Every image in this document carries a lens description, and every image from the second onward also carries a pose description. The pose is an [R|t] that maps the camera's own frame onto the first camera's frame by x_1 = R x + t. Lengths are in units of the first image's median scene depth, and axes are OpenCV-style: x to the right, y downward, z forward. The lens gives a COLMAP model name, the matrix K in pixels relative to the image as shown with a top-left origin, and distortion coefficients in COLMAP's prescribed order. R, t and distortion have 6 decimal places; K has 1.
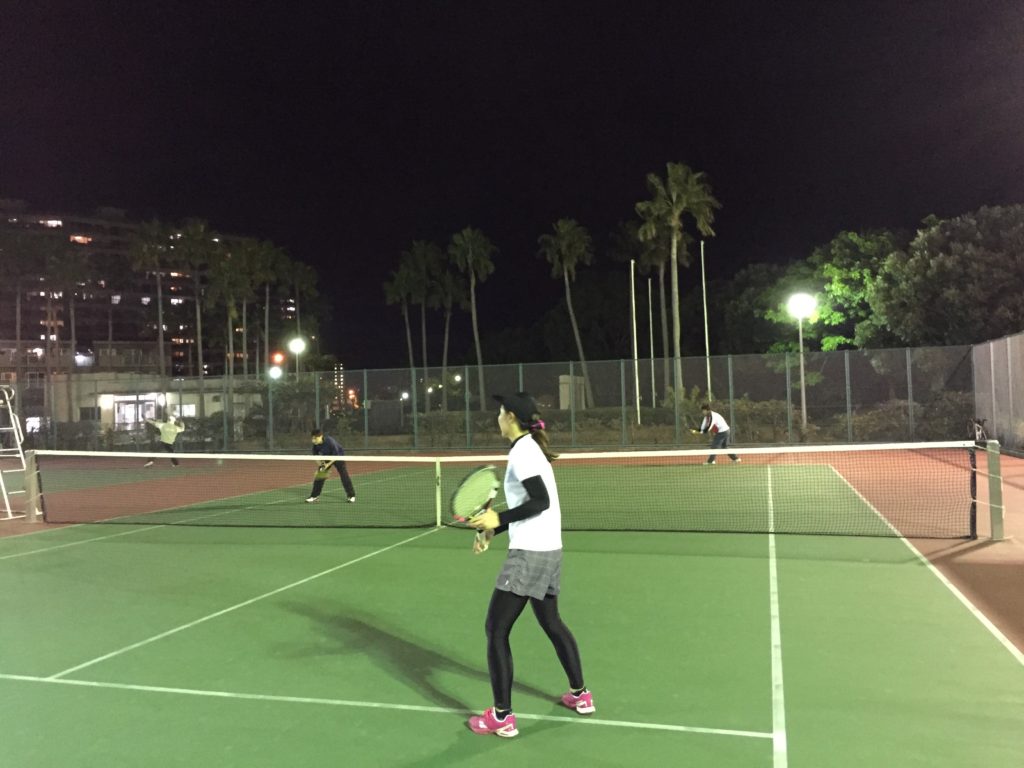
lens RADIAL K [[903.8, 0, 514.9], [0, 903.8, 386.2], [0, 0, 1]] dist [0.170682, -0.097598]
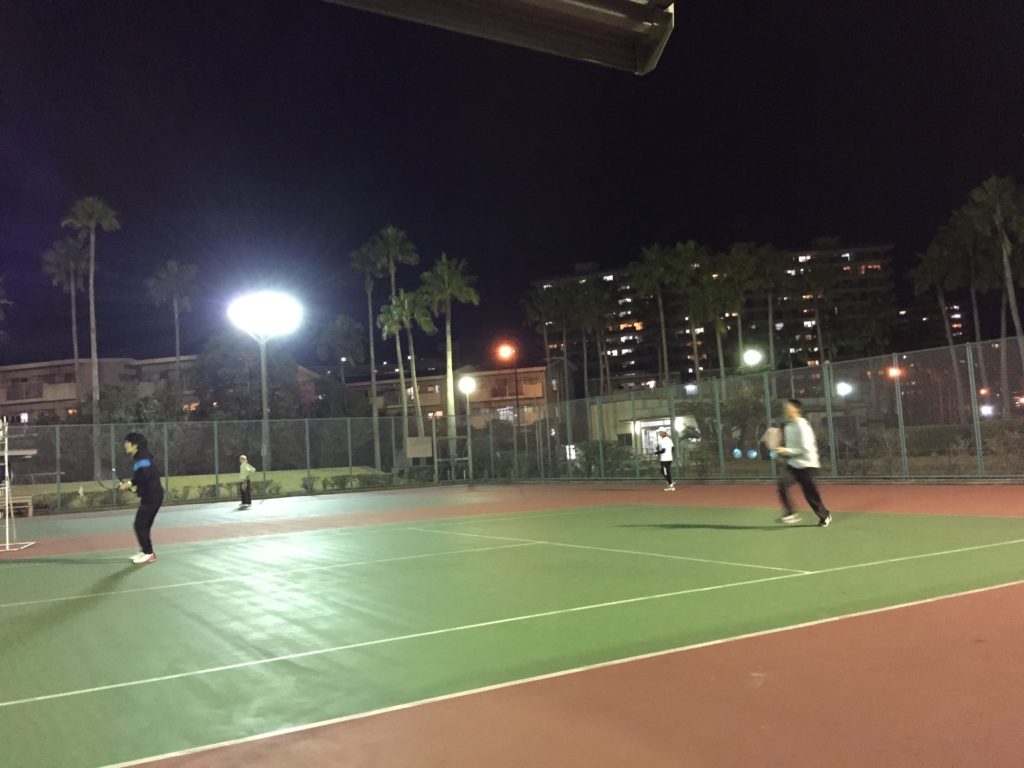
lens RADIAL K [[903.8, 0, 483.7], [0, 903.8, 384.7], [0, 0, 1]] dist [0.170682, -0.097598]
pose [[0.735562, -0.065486, -0.674285, 0.089344], [0.047024, 0.997852, -0.045613, 0.004737], [0.675823, 0.001844, 0.737061, 0.099188]]
